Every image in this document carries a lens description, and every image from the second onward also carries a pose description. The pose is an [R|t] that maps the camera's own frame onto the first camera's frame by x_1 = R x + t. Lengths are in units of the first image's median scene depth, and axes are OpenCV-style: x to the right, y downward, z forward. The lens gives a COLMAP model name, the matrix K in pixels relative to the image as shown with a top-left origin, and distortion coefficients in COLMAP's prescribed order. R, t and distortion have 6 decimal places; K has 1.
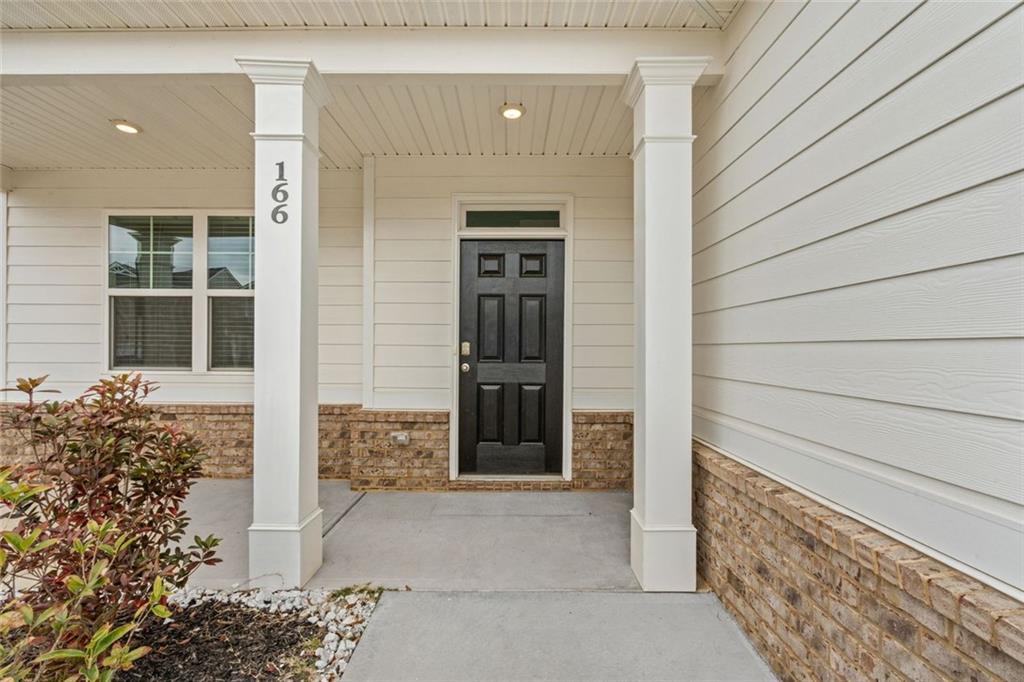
lens RADIAL K [[466.4, 0, 503.4], [0, 466.4, 344.9], [0, 0, 1]] dist [0.000546, 0.000488]
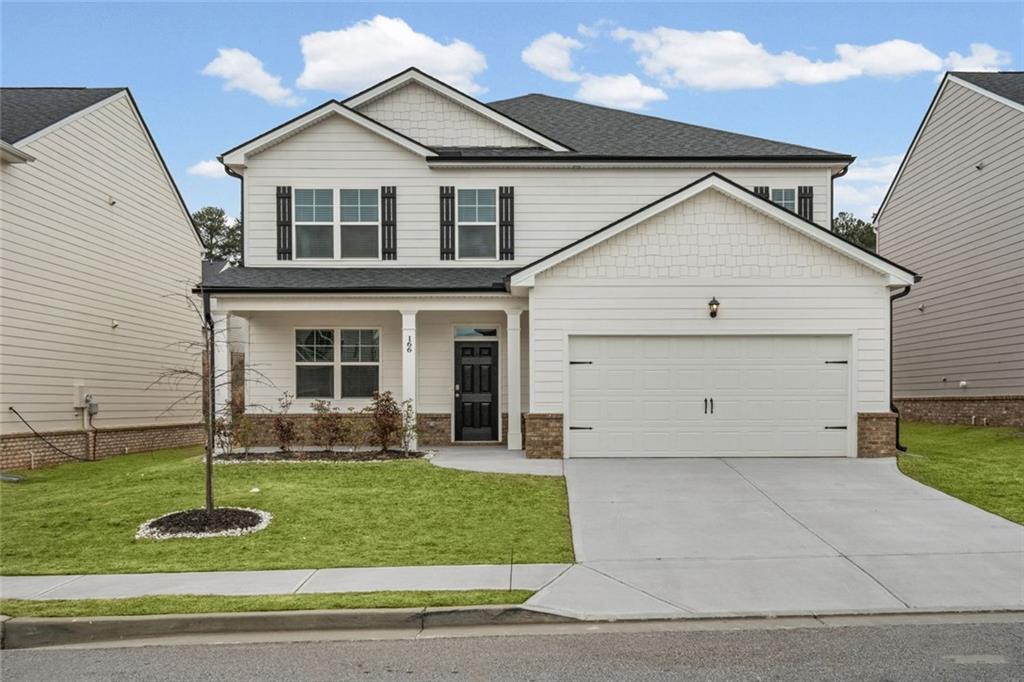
lens RADIAL K [[517.9, 0, 511.7], [0, 517.9, 406.1], [0, 0, 1]] dist [0.002086, 0.000504]
pose [[0.999401, -0.007134, 0.033859, 0.106695], [0.006557, 0.999832, 0.017125, 0.058320], [-0.033975, -0.016892, 0.999280, -1.658113]]
